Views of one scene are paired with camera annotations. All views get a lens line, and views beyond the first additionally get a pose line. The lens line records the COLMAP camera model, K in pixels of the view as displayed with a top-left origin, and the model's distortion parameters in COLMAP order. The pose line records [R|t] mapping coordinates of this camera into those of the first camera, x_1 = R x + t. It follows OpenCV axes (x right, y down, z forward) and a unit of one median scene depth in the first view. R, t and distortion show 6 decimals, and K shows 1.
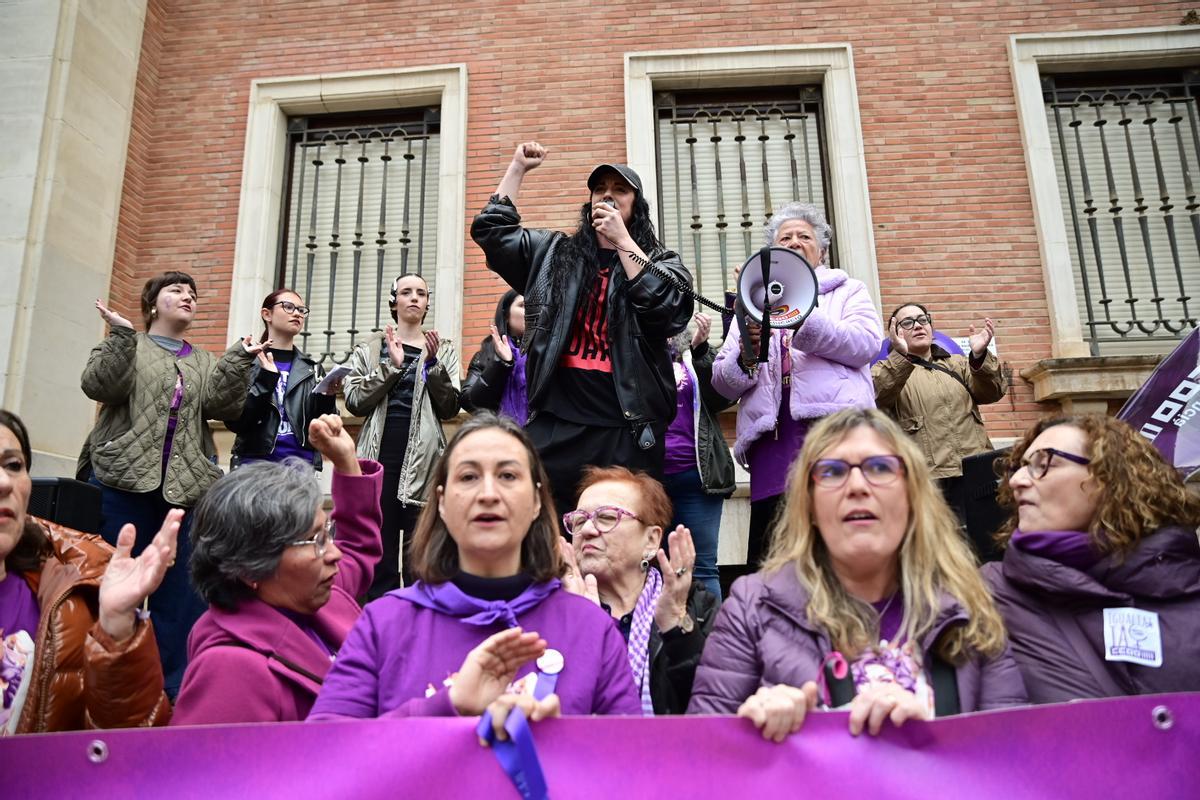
lens RADIAL K [[817.4, 0, 600.0], [0, 817.4, 400.0], [0, 0, 1]] dist [-0.121042, 0.088030]
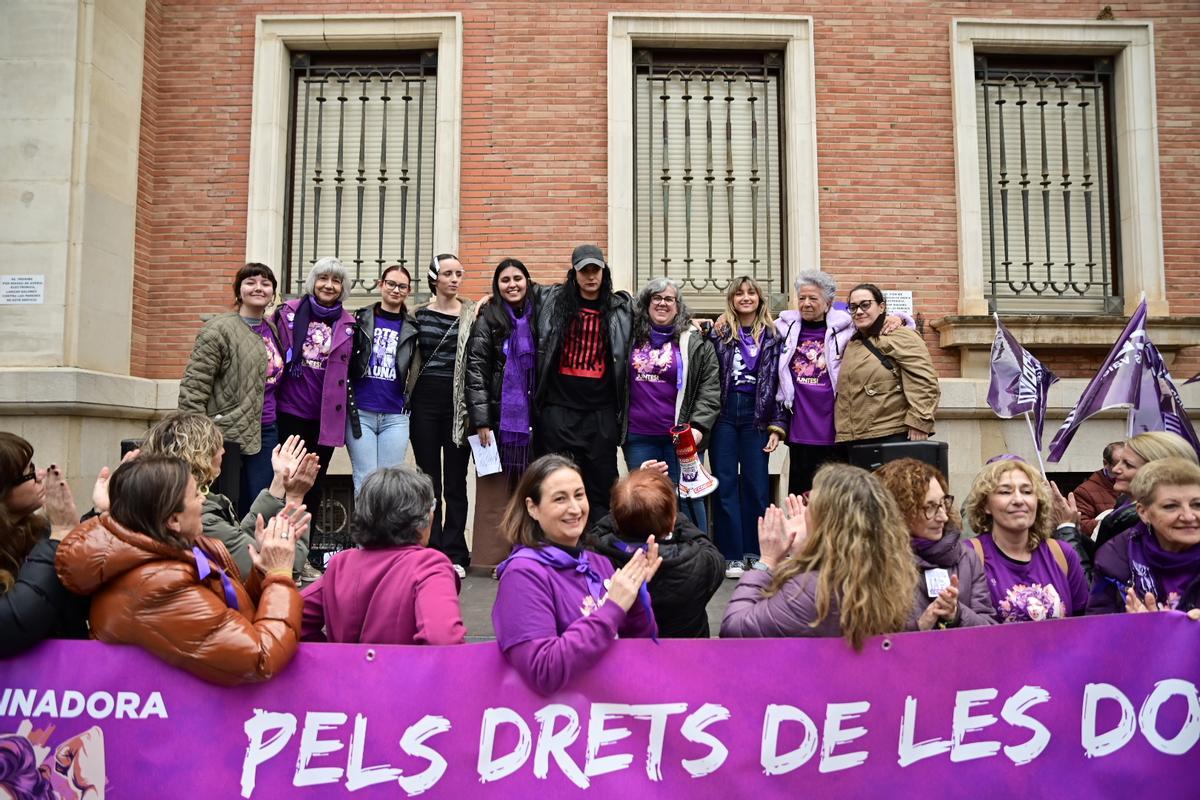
lens RADIAL K [[817.4, 0, 600.0], [0, 817.4, 400.0], [0, 0, 1]] dist [-0.121042, 0.088030]
pose [[0.997041, 0.025728, 0.072442, -0.046712], [-0.037041, 0.986512, 0.159444, -0.084670], [-0.067363, -0.161655, 0.984546, -0.157867]]
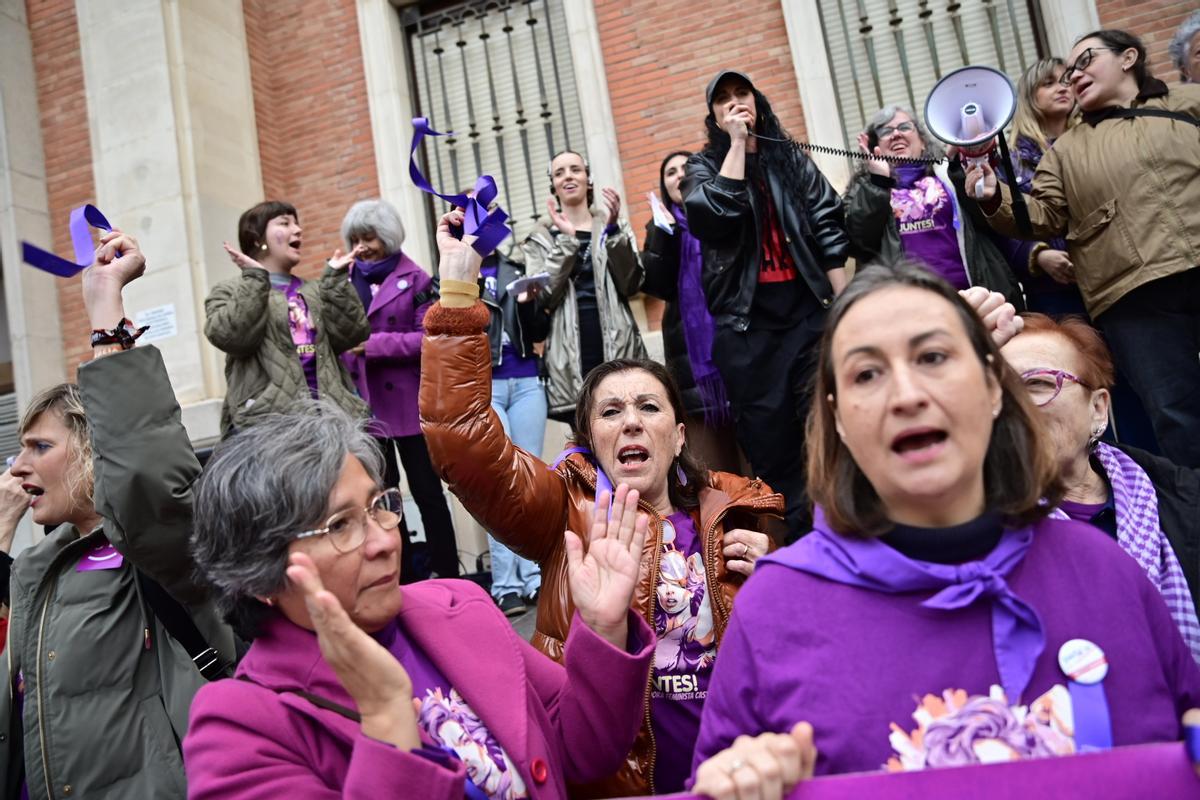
lens RADIAL K [[810.6, 0, 603.0], [0, 810.6, 400.4], [0, 0, 1]] dist [-0.115467, 0.079162]
pose [[0.969160, -0.146008, -0.198522, -0.044465], [0.176929, 0.973015, 0.148115, -0.002429], [0.171539, -0.178671, 0.968840, 0.066091]]
